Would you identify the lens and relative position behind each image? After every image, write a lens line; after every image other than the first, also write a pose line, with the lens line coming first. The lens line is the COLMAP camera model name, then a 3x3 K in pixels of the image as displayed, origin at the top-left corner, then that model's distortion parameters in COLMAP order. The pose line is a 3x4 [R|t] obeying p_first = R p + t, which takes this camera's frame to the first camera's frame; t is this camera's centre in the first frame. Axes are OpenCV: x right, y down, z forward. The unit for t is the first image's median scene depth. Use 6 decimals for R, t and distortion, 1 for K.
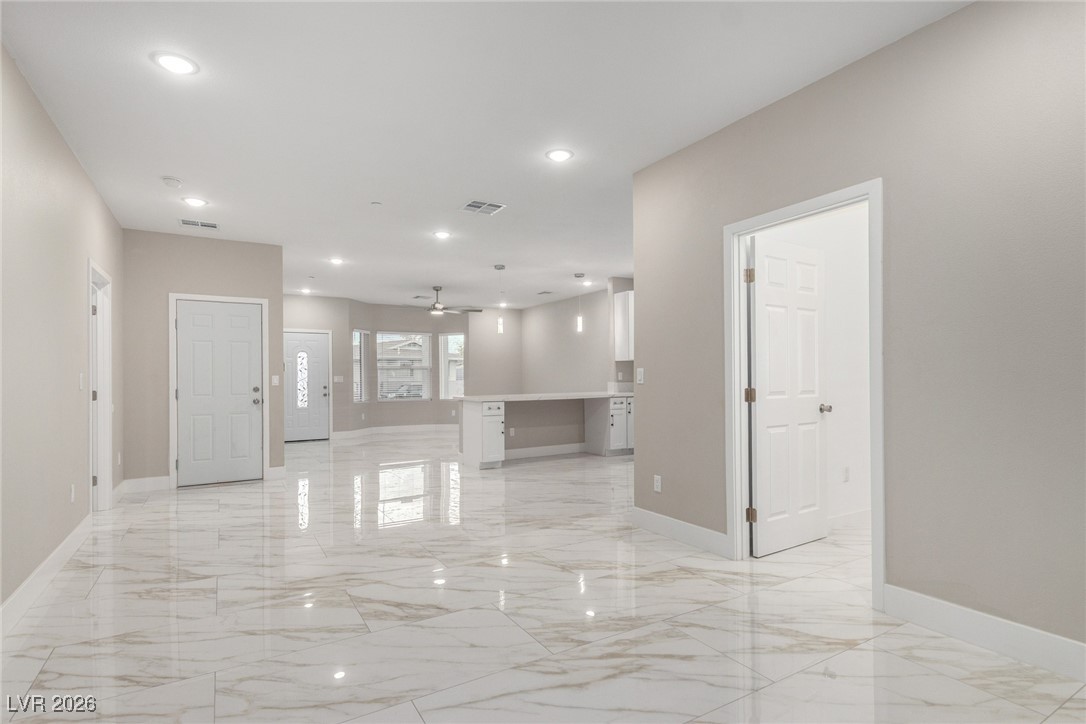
lens RADIAL K [[532.3, 0, 549.9], [0, 532.3, 383.9], [0, 0, 1]] dist [0.012324, -0.005274]
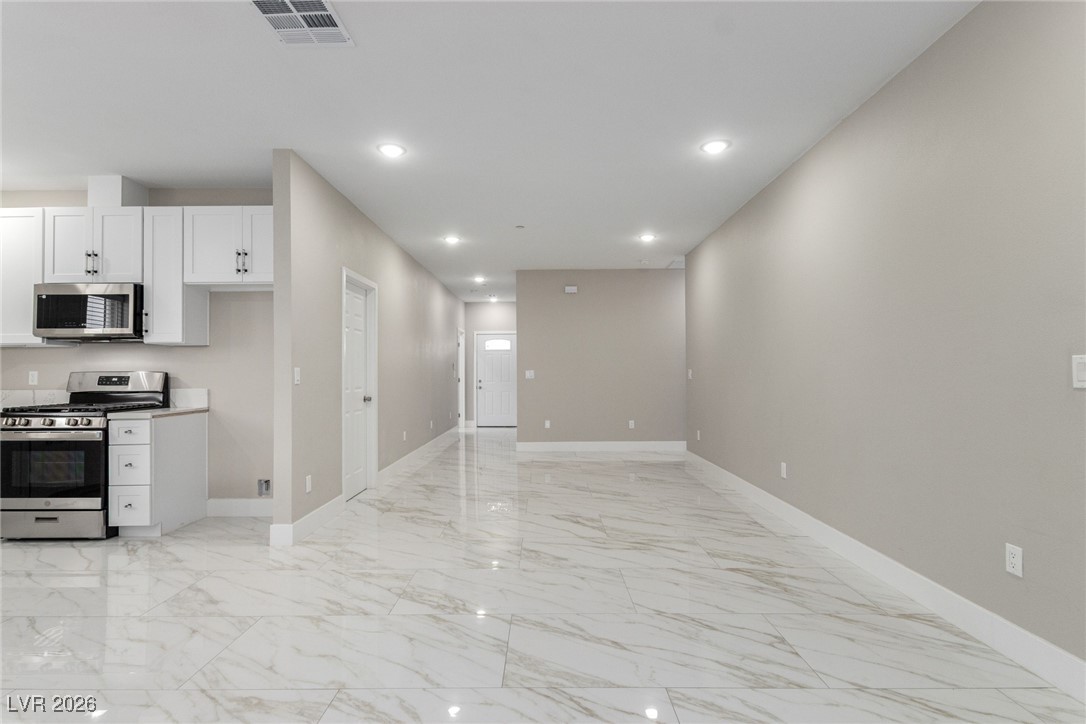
lens RADIAL K [[532.3, 0, 538.3], [0, 532.3, 361.3], [0, 0, 1]] dist [0.012324, -0.005274]
pose [[-0.846034, 0.027002, 0.532445, -0.553992], [0.020112, 0.999622, -0.018737, -0.010536], [-0.532750, -0.005143, -0.846257, 1.286697]]
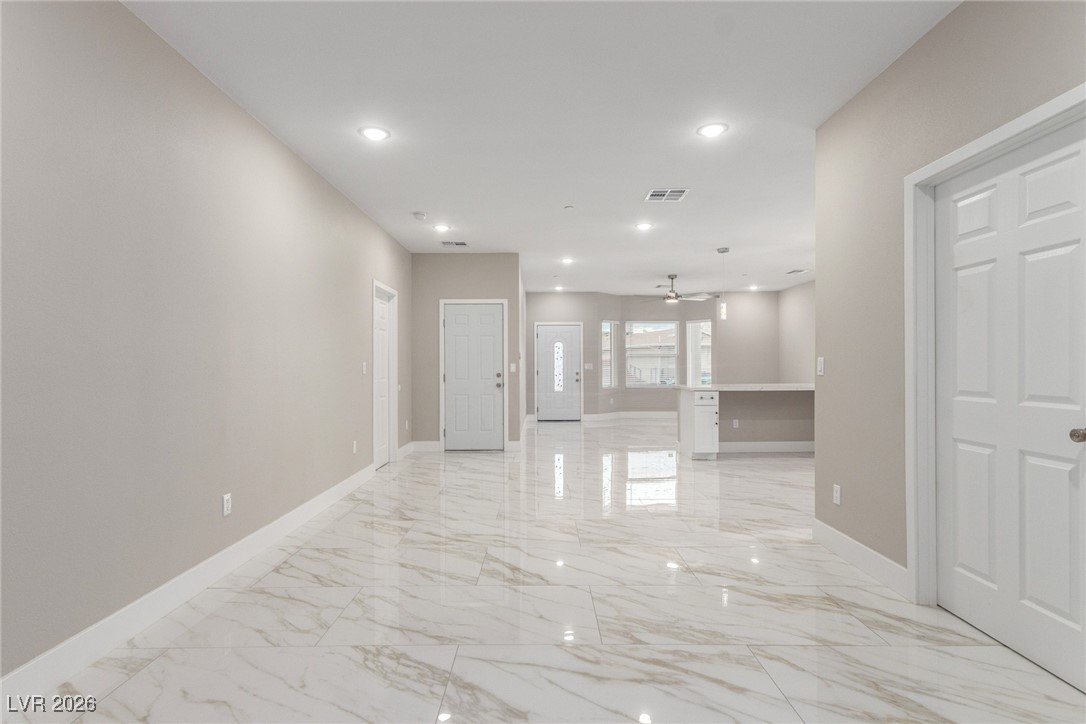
lens RADIAL K [[532.3, 0, 549.3], [0, 532.3, 365.0], [0, 0, 1]] dist [0.012324, -0.005274]
pose [[0.859385, 0.003737, -0.511315, 0.192963], [-0.009620, 0.999914, -0.008860, -0.003249], [0.511238, 0.012533, 0.859348, 0.036877]]
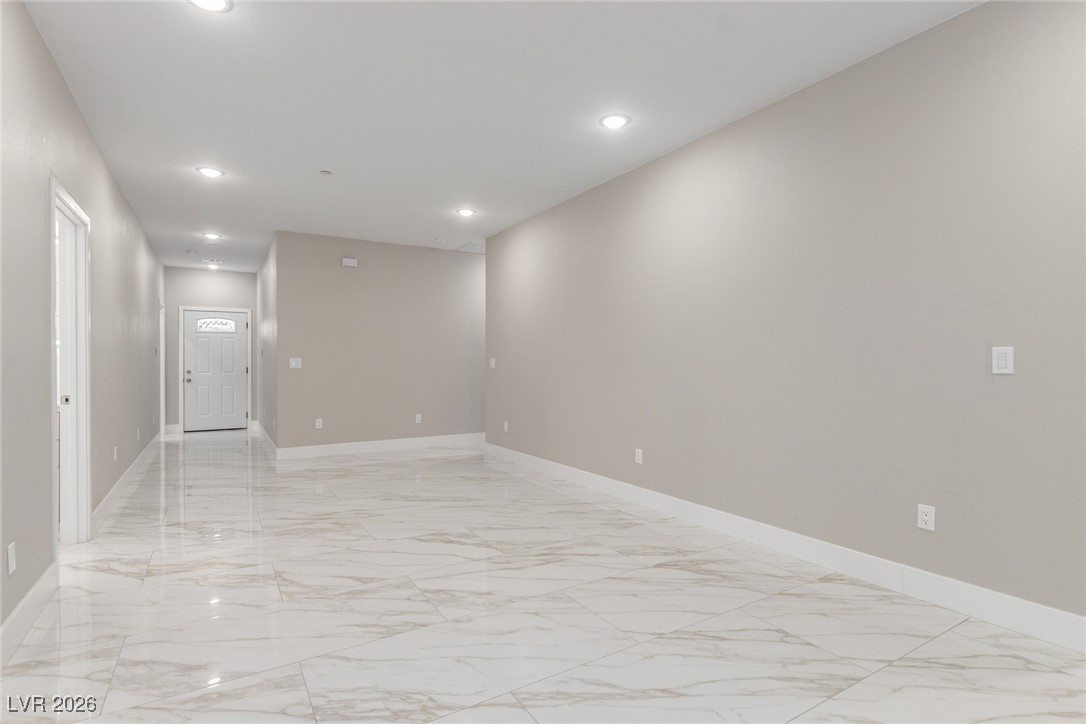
lens RADIAL K [[532.3, 0, 543.2], [0, 532.3, 366.6], [0, 0, 1]] dist [0.012324, -0.005274]
pose [[-0.999940, 0.010944, 0.000943, -0.276744], [0.010960, 0.999768, 0.018530, -0.010544], [-0.000740, 0.018539, -0.999828, 1.231651]]
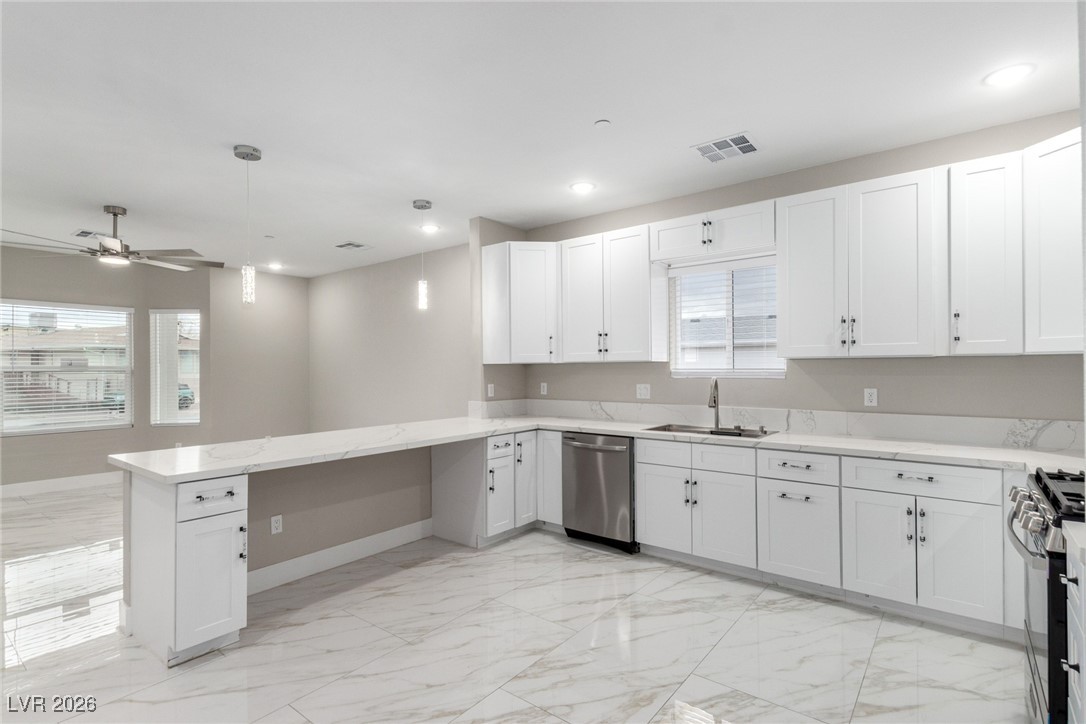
lens RADIAL K [[532.3, 0, 541.2], [0, 532.3, 368.3], [0, 0, 1]] dist [0.012324, -0.005274]
pose [[0.939864, 0.004196, 0.341523, -0.024695], [0.001813, 0.999849, -0.017274, -0.050244], [-0.341544, 0.016854, 0.939715, 0.767607]]
